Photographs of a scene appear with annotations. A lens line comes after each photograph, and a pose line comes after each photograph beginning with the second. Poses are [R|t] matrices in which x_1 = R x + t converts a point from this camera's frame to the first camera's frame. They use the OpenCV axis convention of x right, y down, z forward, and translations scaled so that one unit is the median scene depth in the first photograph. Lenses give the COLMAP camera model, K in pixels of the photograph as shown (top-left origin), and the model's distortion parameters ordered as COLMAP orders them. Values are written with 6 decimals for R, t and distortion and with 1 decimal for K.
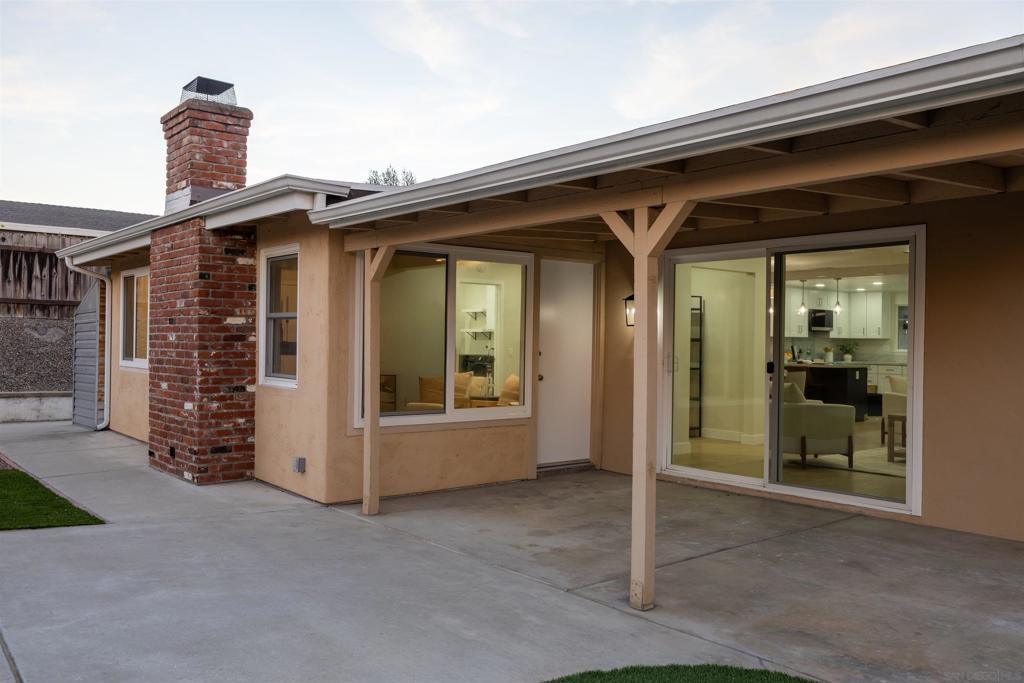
lens RADIAL K [[836.4, 0, 512.0], [0, 836.4, 341.5], [0, 0, 1]] dist [0.003872, -0.001281]
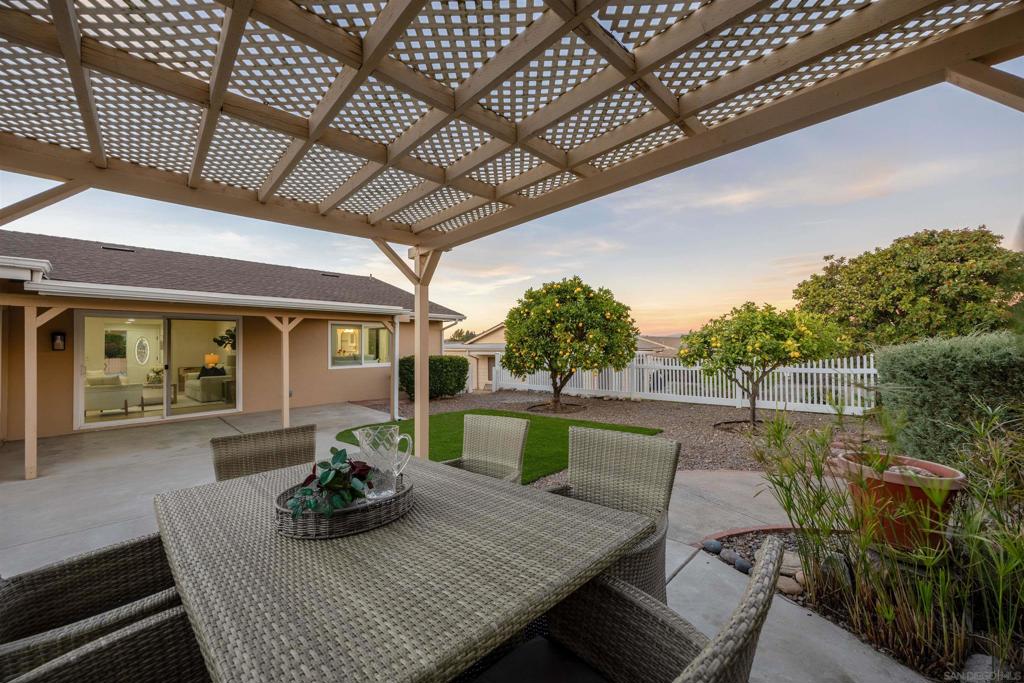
lens RADIAL K [[422.3, 0, 497.7], [0, 422.3, 343.5], [0, 0, 1]] dist [0.000033, 0.000035]
pose [[-0.135241, -0.005388, 0.990798, -0.942113], [0.013355, 0.999884, 0.007260, -0.031579], [-0.990723, 0.014214, -0.135153, 0.217546]]
